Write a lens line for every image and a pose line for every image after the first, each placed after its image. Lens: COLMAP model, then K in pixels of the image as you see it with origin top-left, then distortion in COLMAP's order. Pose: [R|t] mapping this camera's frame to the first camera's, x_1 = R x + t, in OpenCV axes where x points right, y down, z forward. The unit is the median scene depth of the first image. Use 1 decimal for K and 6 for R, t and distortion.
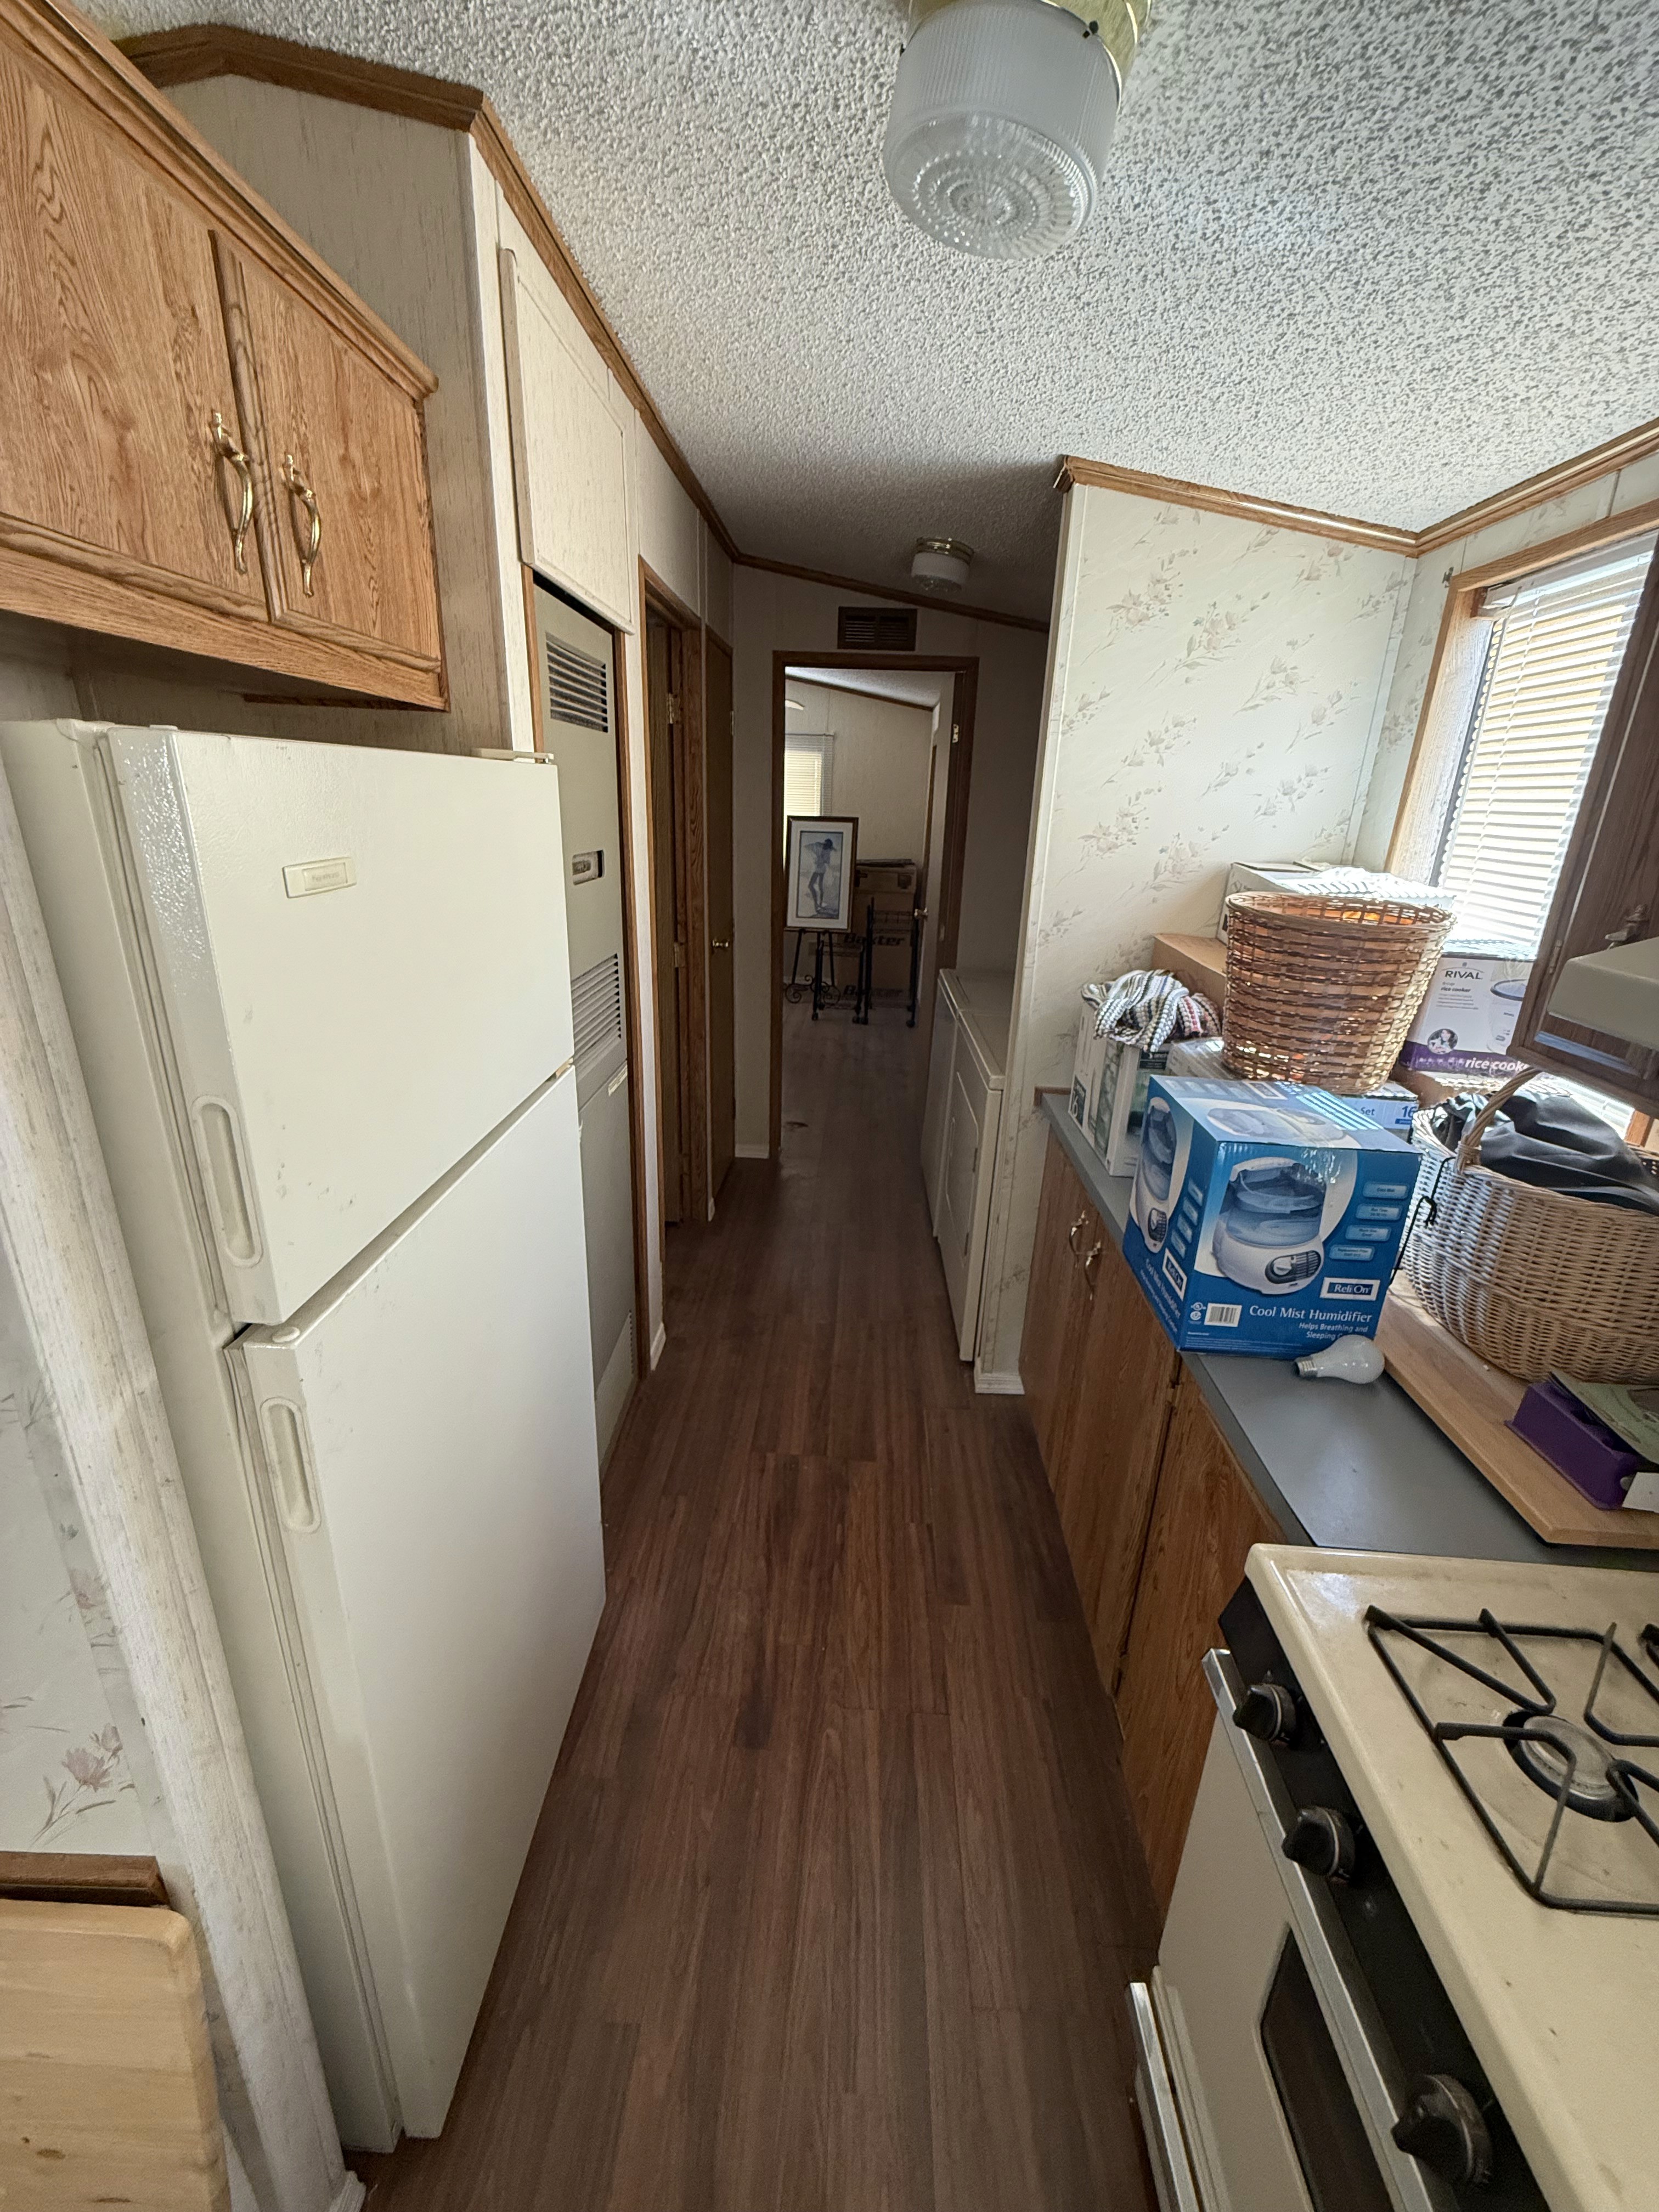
lens RADIAL K [[884.9, 0, 829.5], [0, 884.9, 1106.0], [0, 0, 1]] dist [-0.002573, -0.000482]
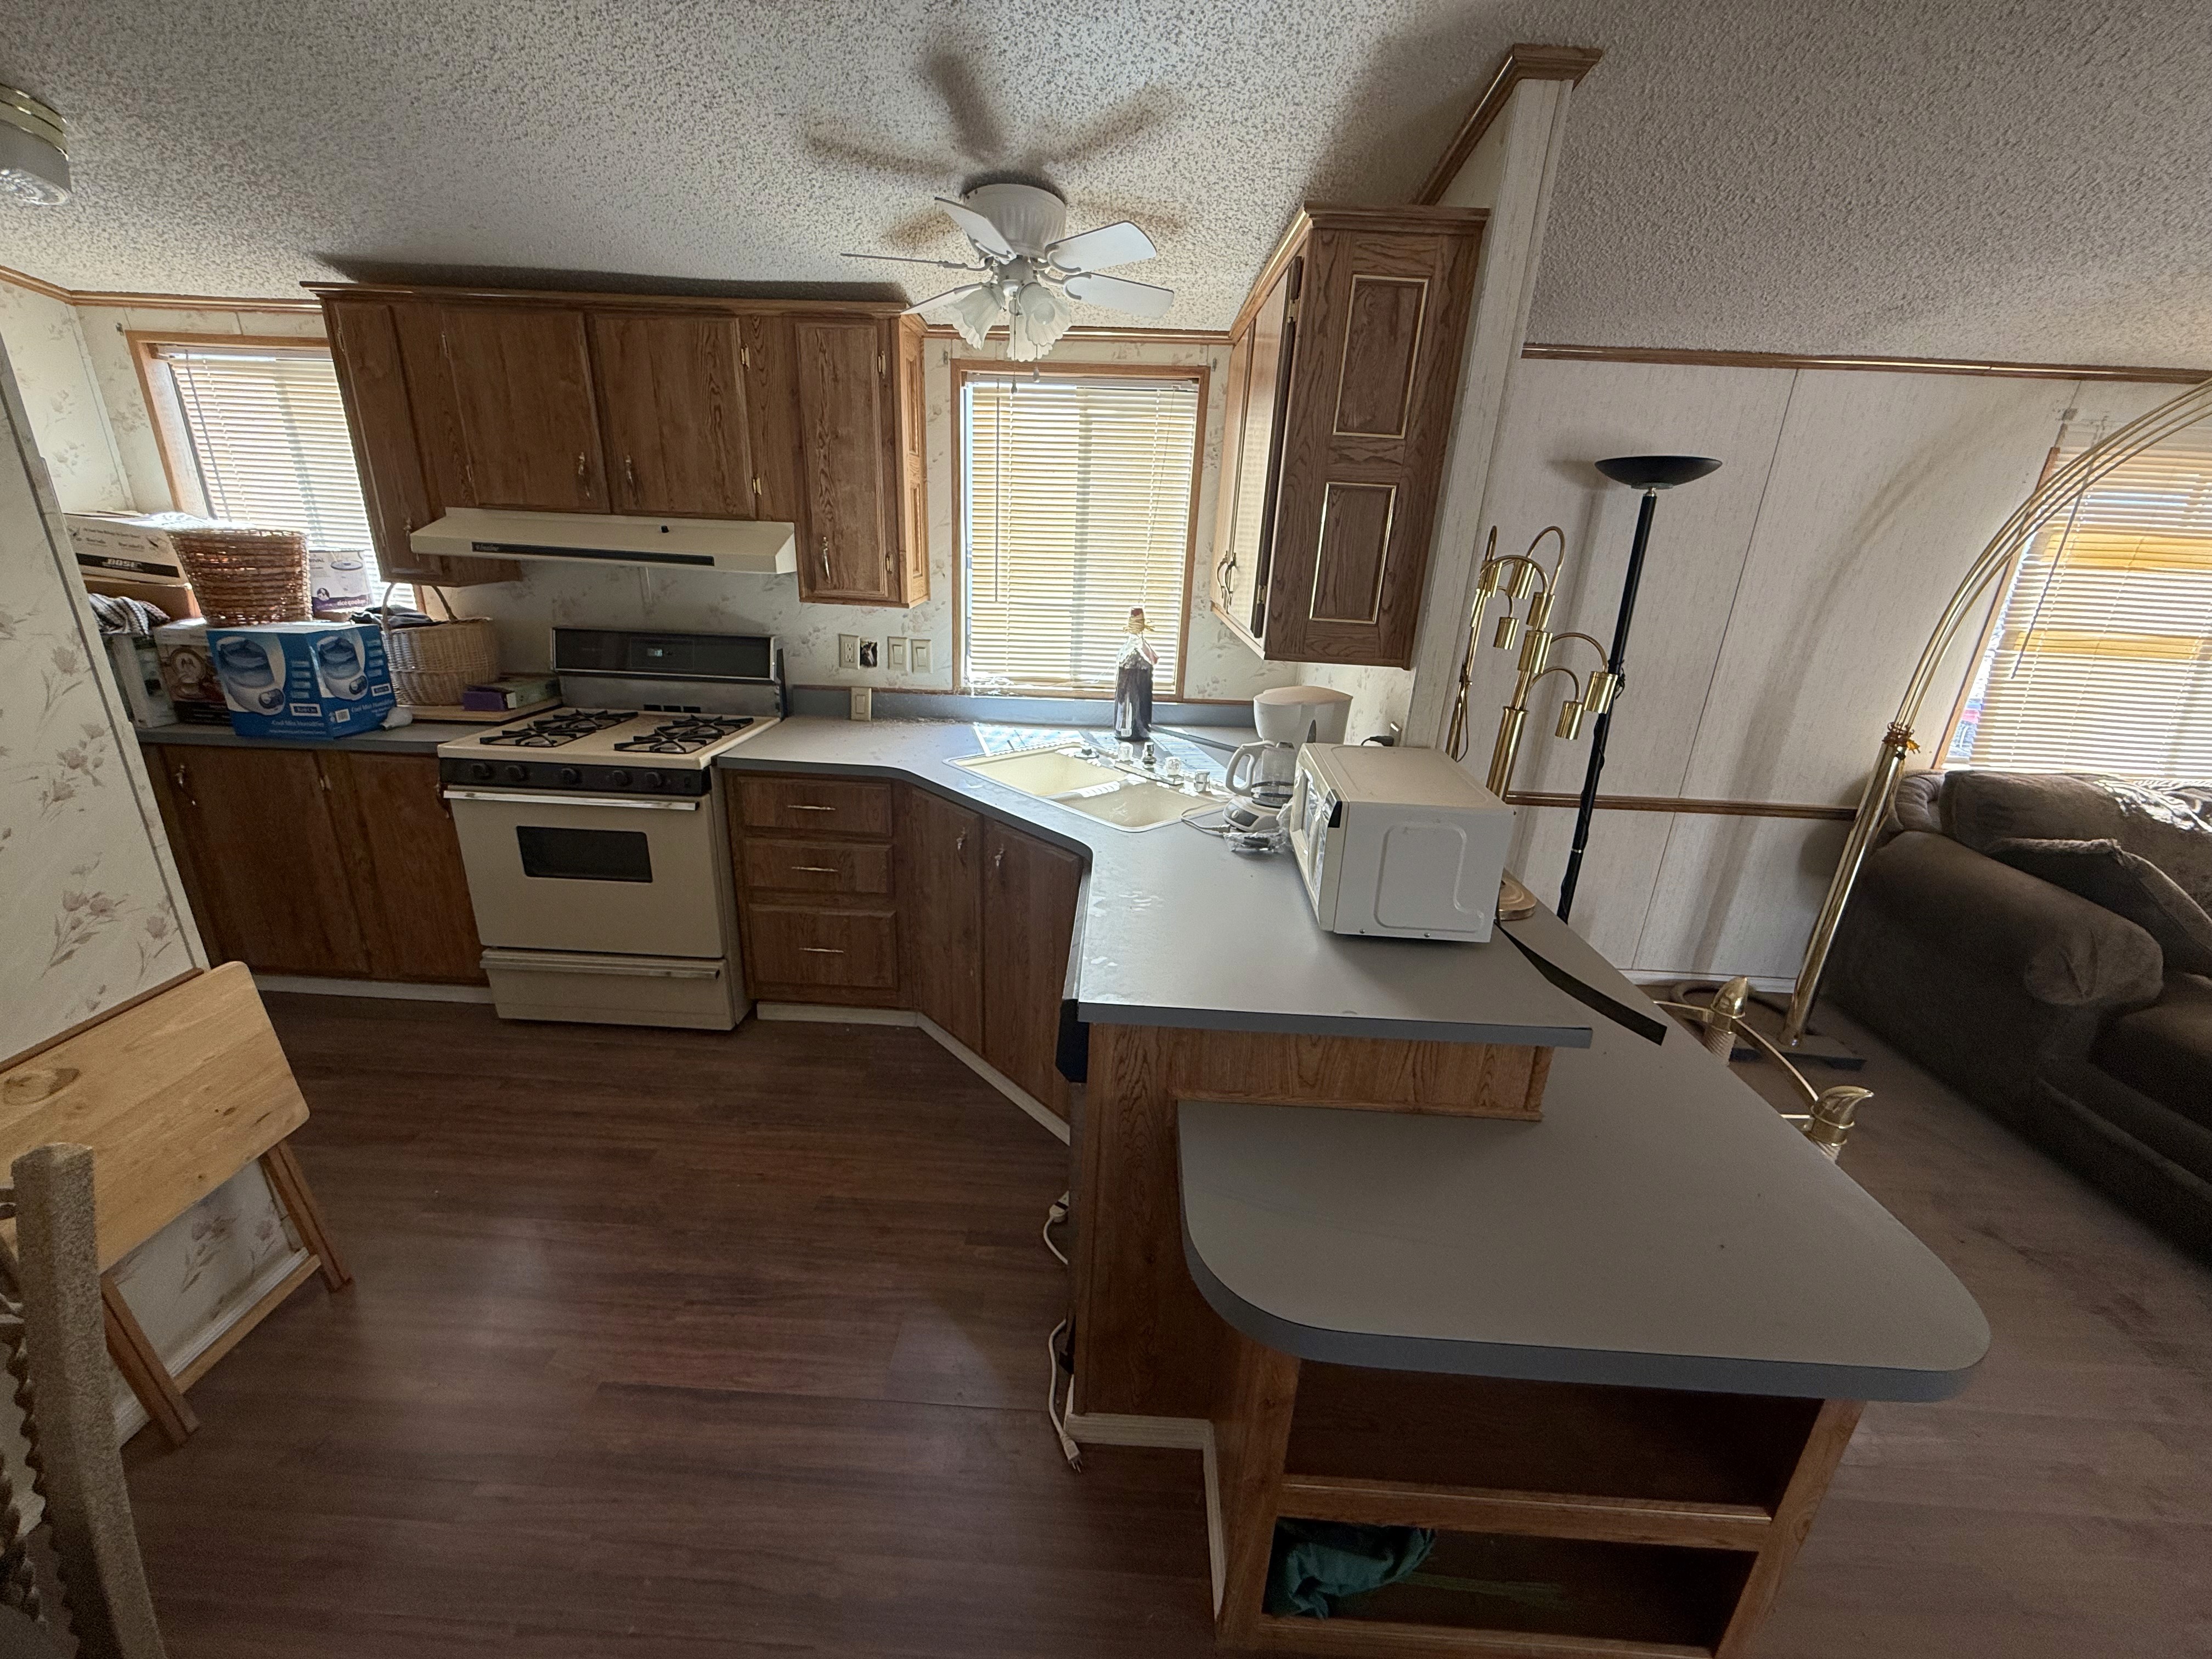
lens RADIAL K [[884.9, 0, 1106.0], [0, 884.9, 829.5], [0, 0, 1]] dist [-0.002573, -0.000482]
pose [[-0.008101, -0.362184, 0.932071, -1.757252], [0.287485, 0.891907, 0.349076, 0.271505], [-0.957751, 0.270784, 0.096897, -0.981259]]
